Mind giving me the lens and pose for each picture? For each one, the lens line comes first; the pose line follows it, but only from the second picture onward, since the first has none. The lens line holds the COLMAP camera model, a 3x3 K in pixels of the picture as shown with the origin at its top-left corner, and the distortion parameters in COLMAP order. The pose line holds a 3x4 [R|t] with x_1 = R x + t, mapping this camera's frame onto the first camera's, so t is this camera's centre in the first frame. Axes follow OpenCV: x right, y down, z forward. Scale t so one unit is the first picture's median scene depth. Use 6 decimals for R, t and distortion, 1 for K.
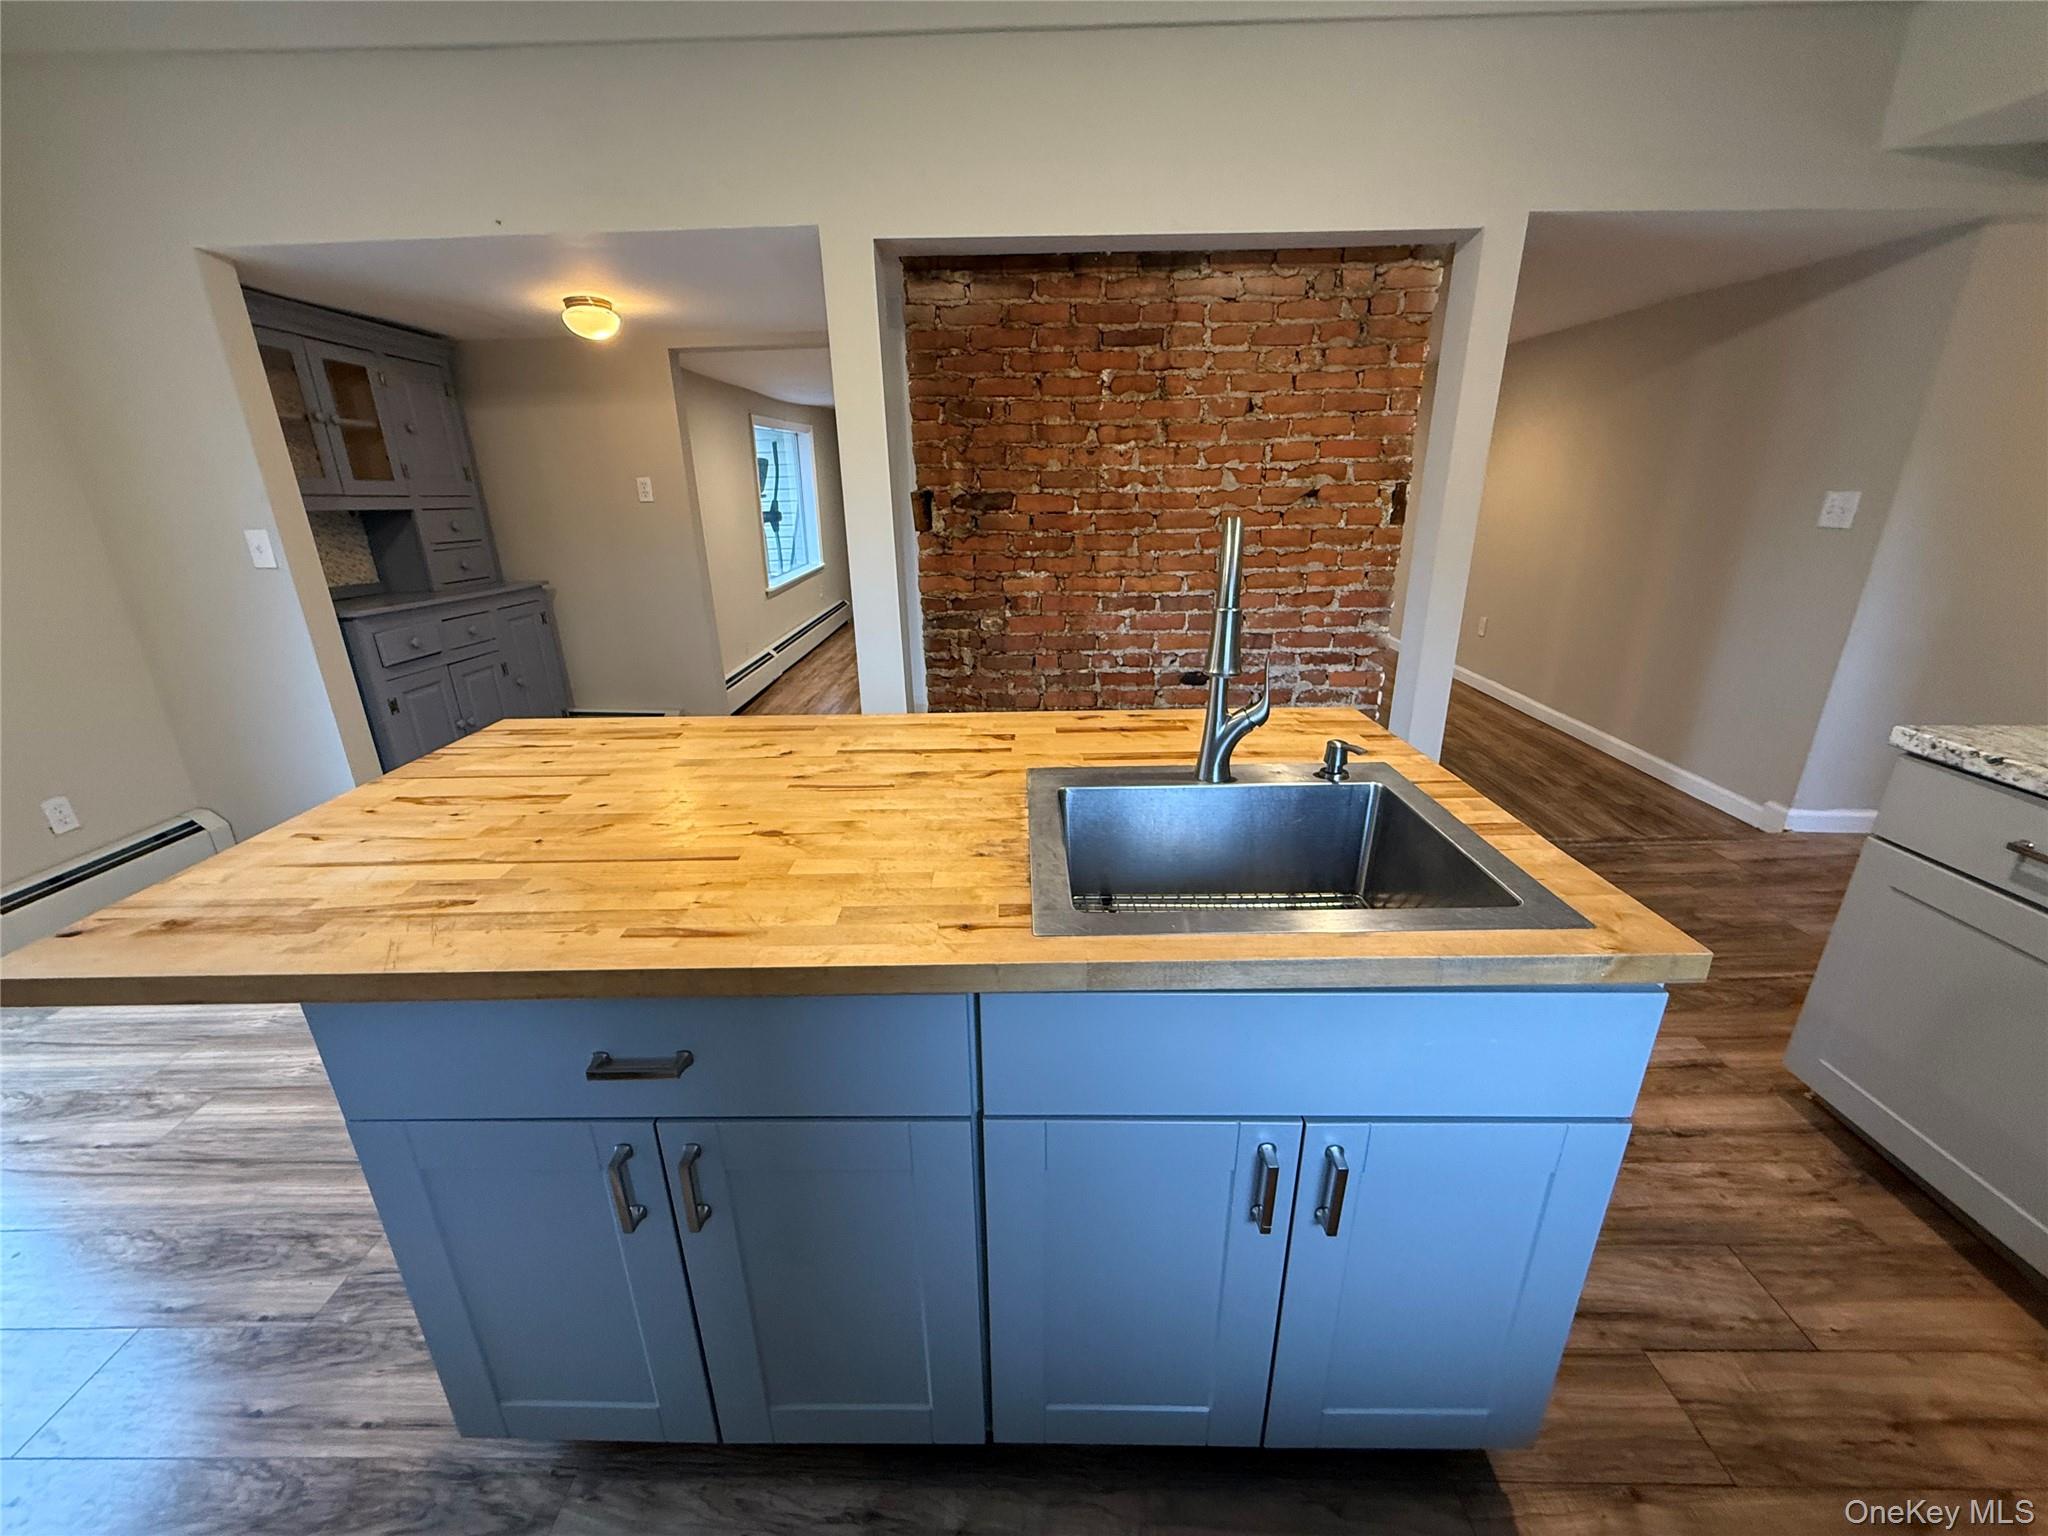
lens RADIAL K [[815.3, 0, 1017.3], [0, 815.3, 766.9], [0, 0, 1]] dist [0.000842, 0.000270]
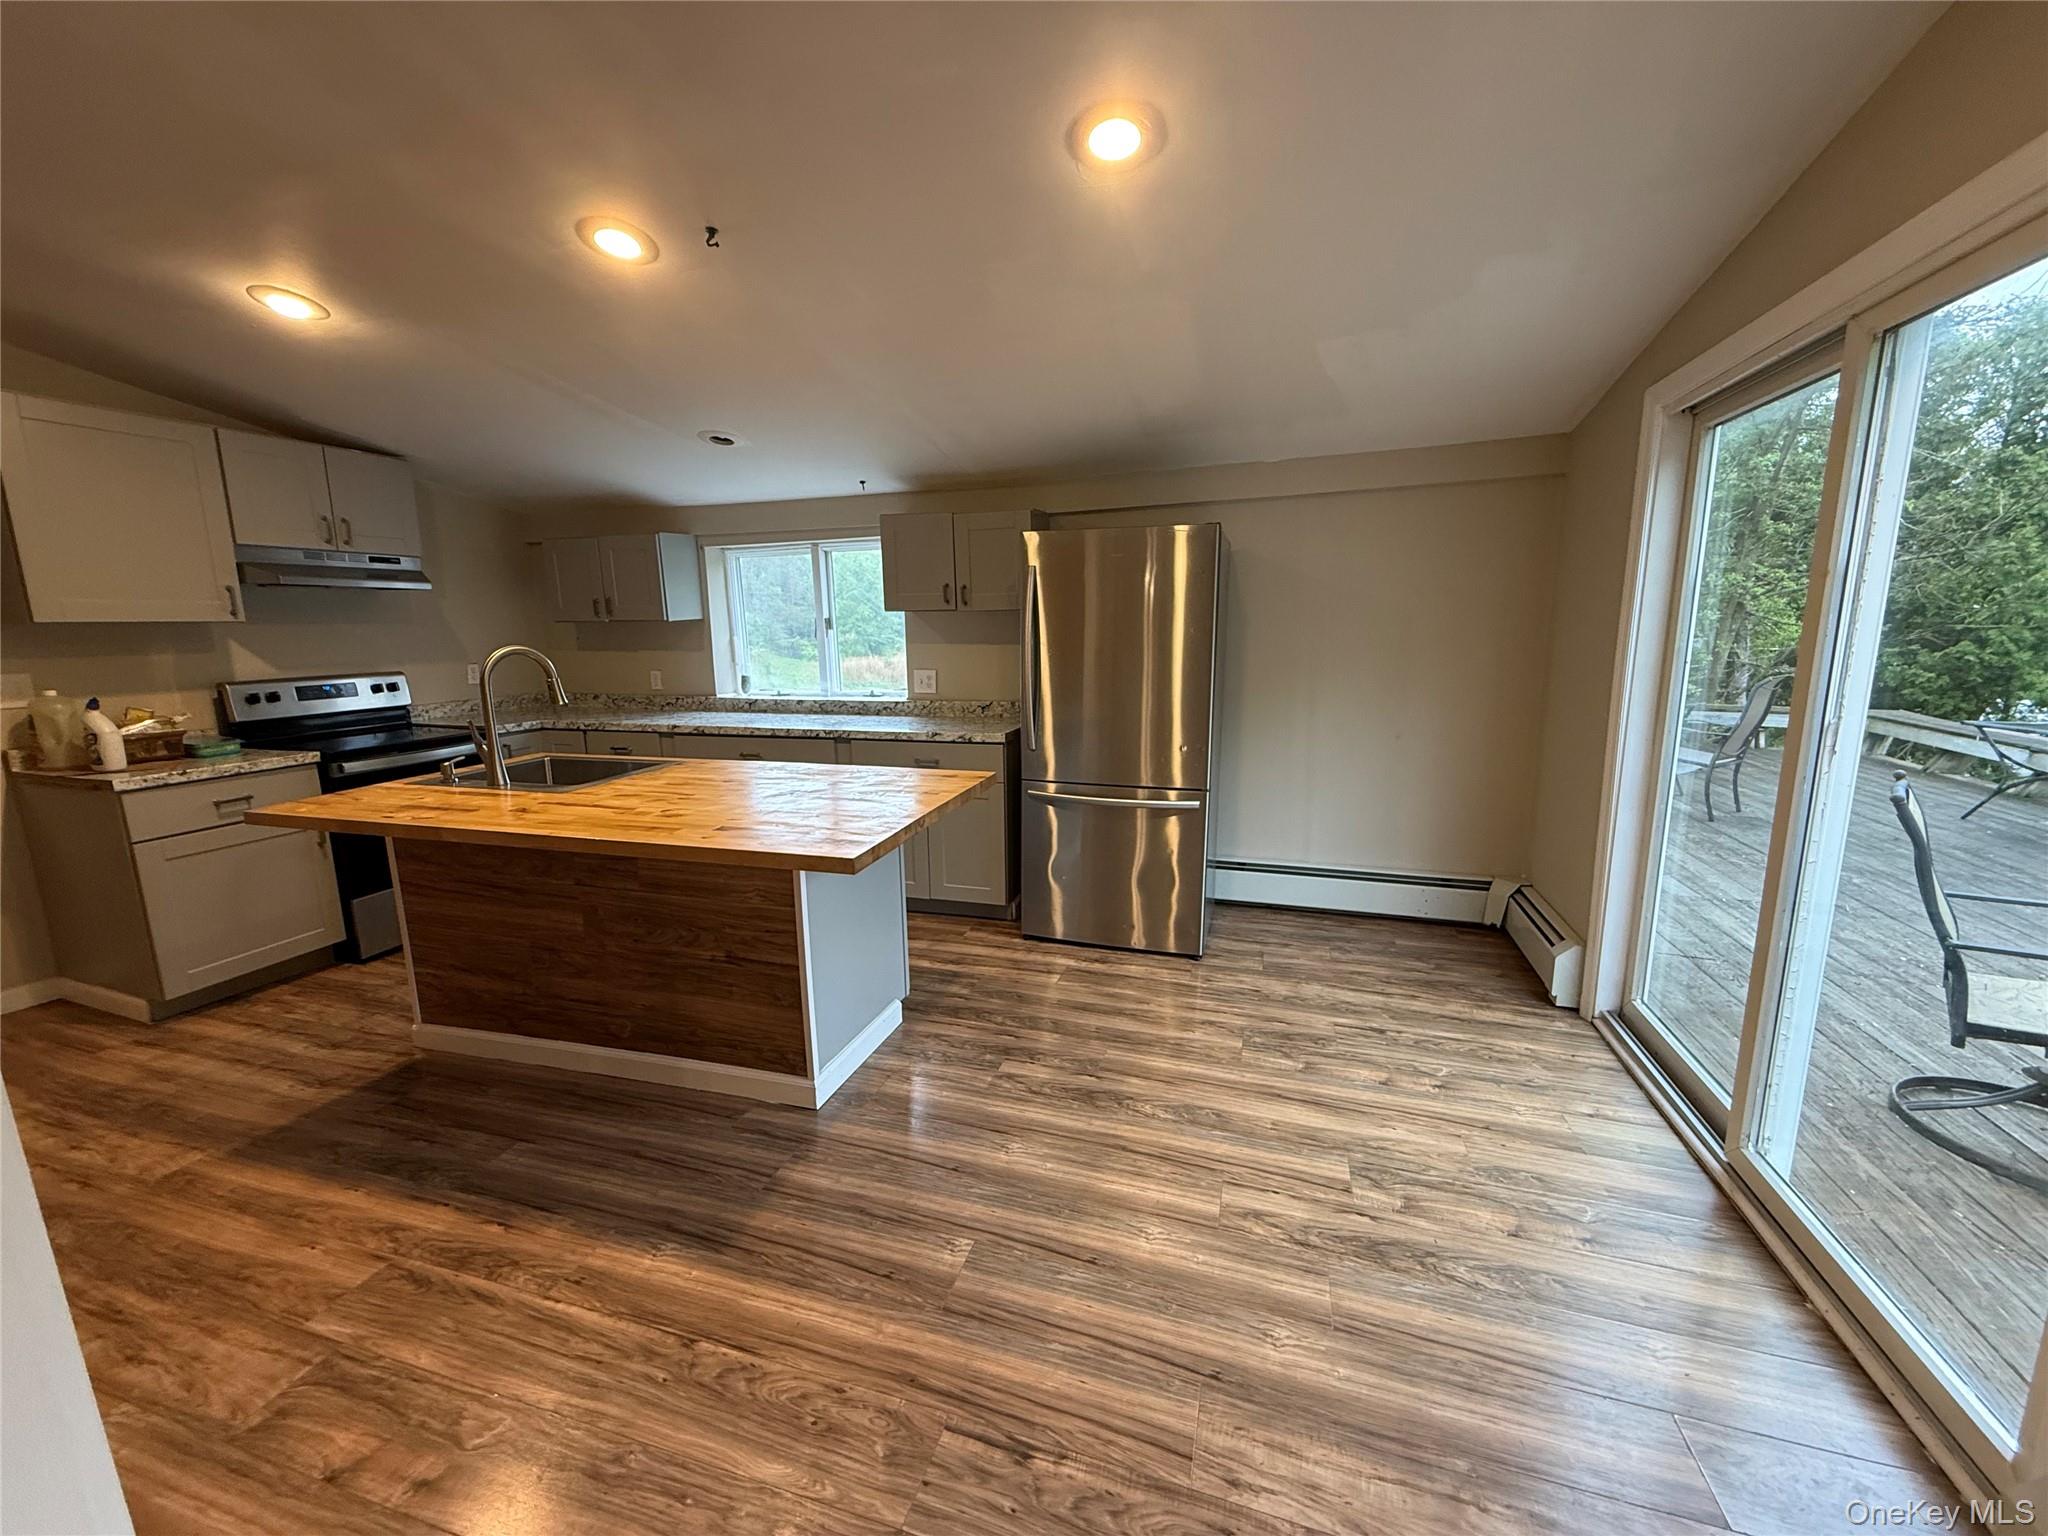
lens RADIAL K [[815.3, 0, 1015.8], [0, 815.3, 767.3], [0, 0, 1]] dist [0.000842, 0.000270]
pose [[-0.958072, -0.021998, 0.285683, -0.700448], [0.125383, 0.864334, 0.487039, -0.383651], [-0.257639, 0.502438, -0.825335, 1.092587]]
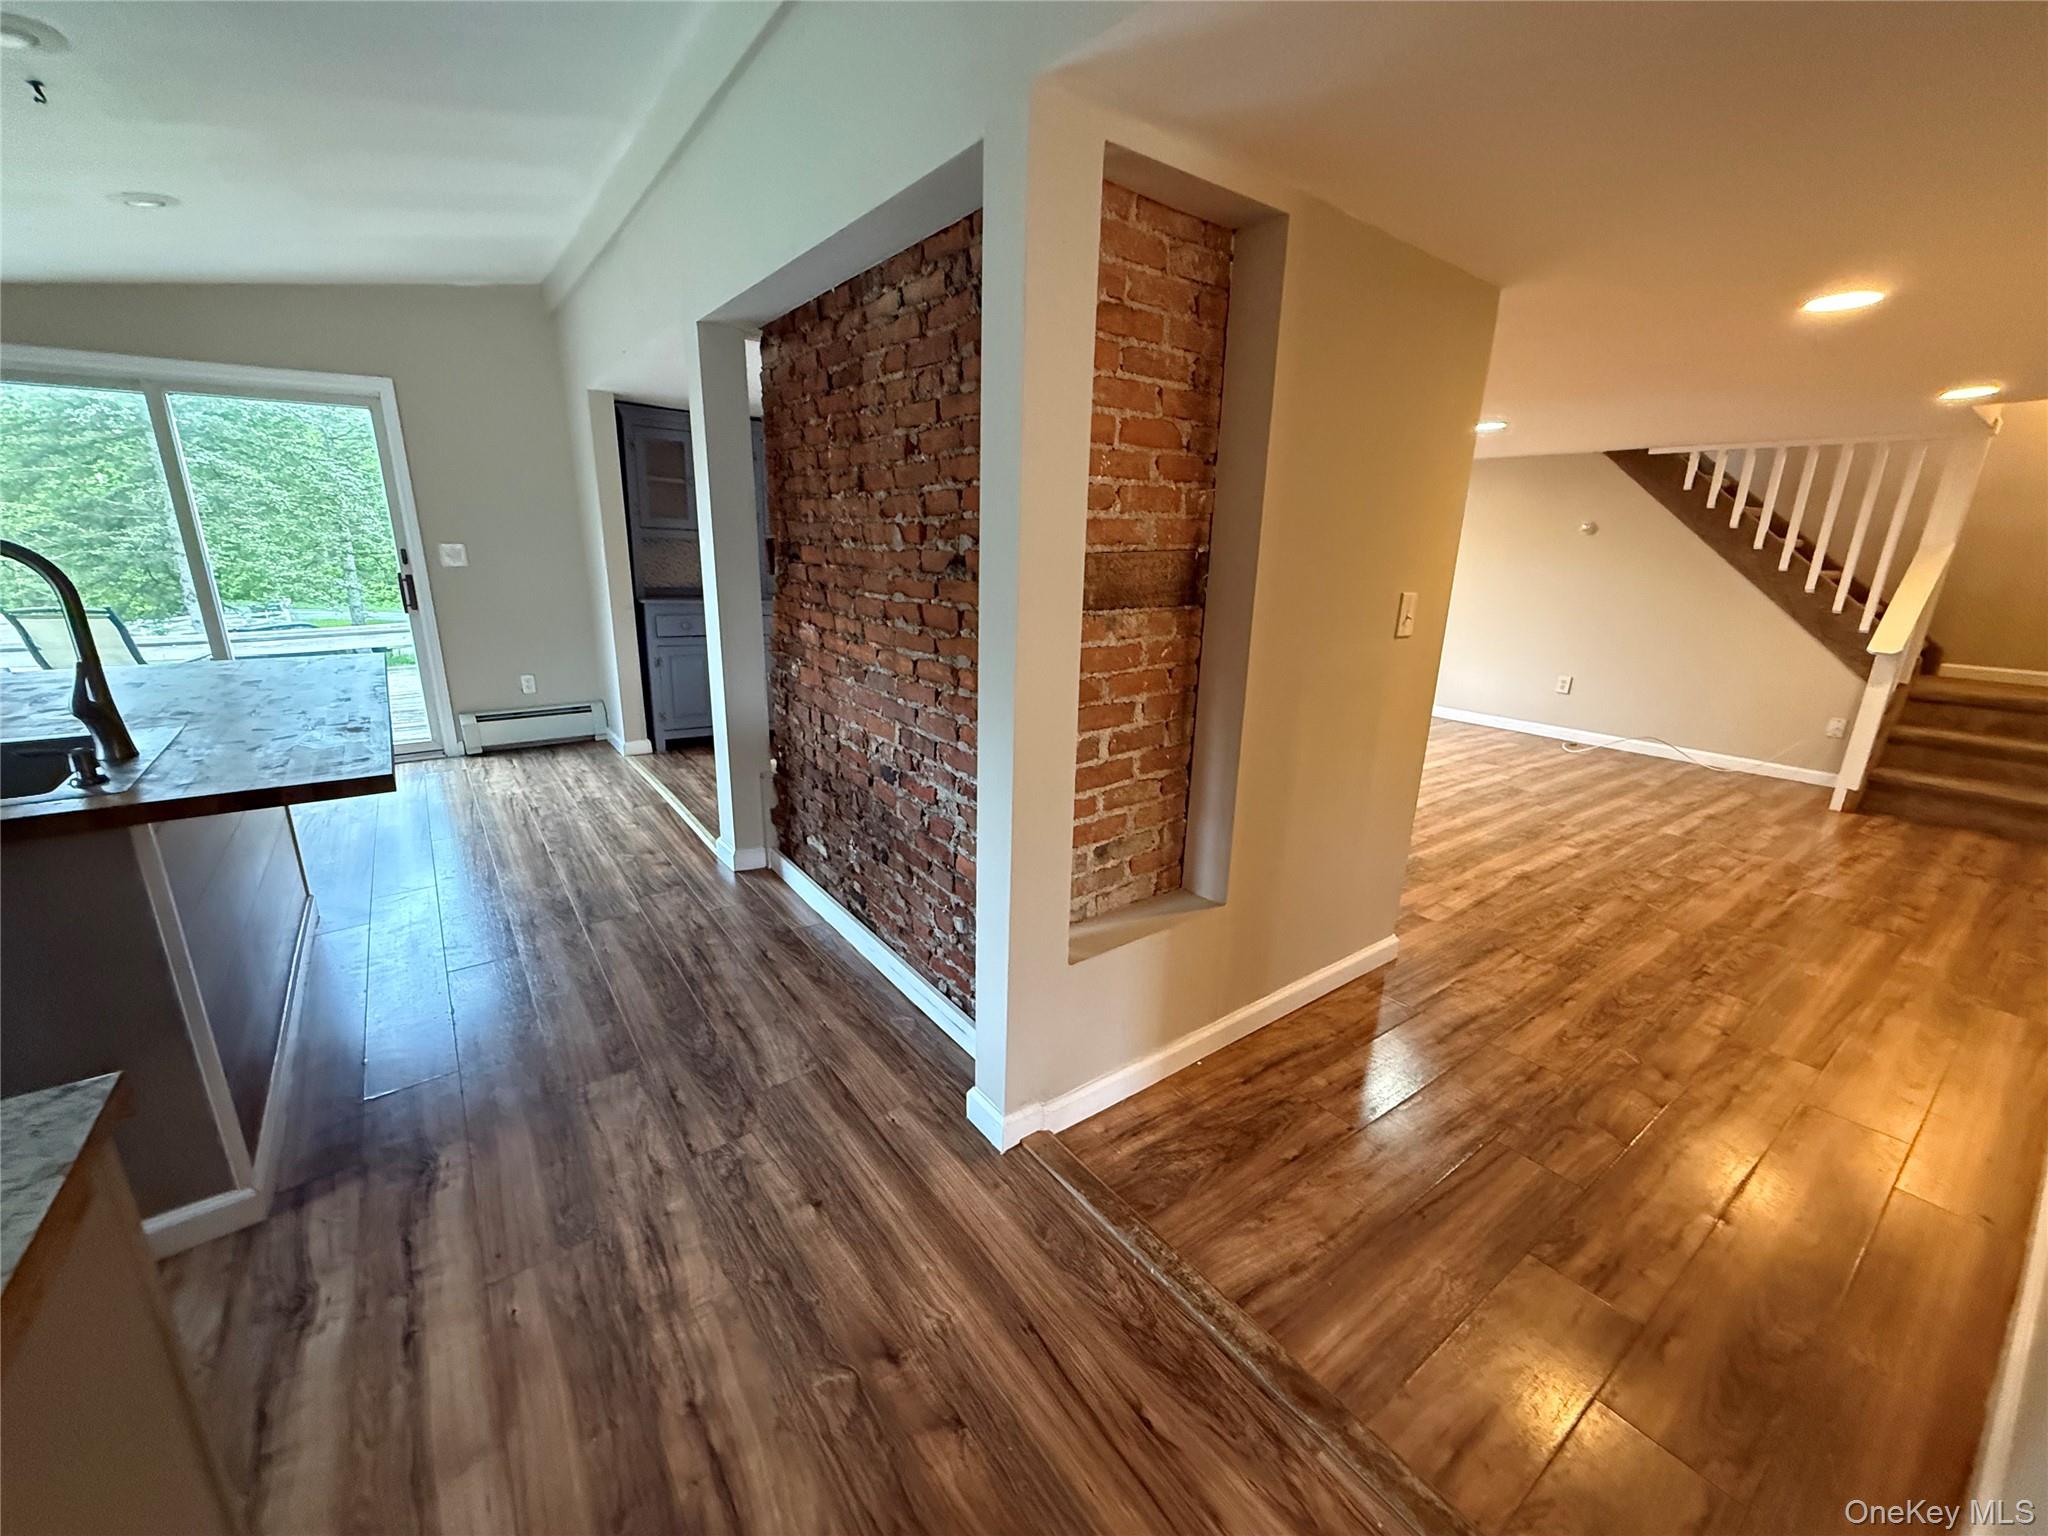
lens RADIAL K [[815.3, 0, 1019.0], [0, 815.3, 767.3], [0, 0, 1]] dist [0.000842, 0.000270]
pose [[0.601382, 0.249026, -0.759162, 0.963049], [-0.301079, 0.950772, 0.073376, -0.226647], [0.740062, 0.184440, 0.646753, 0.597583]]
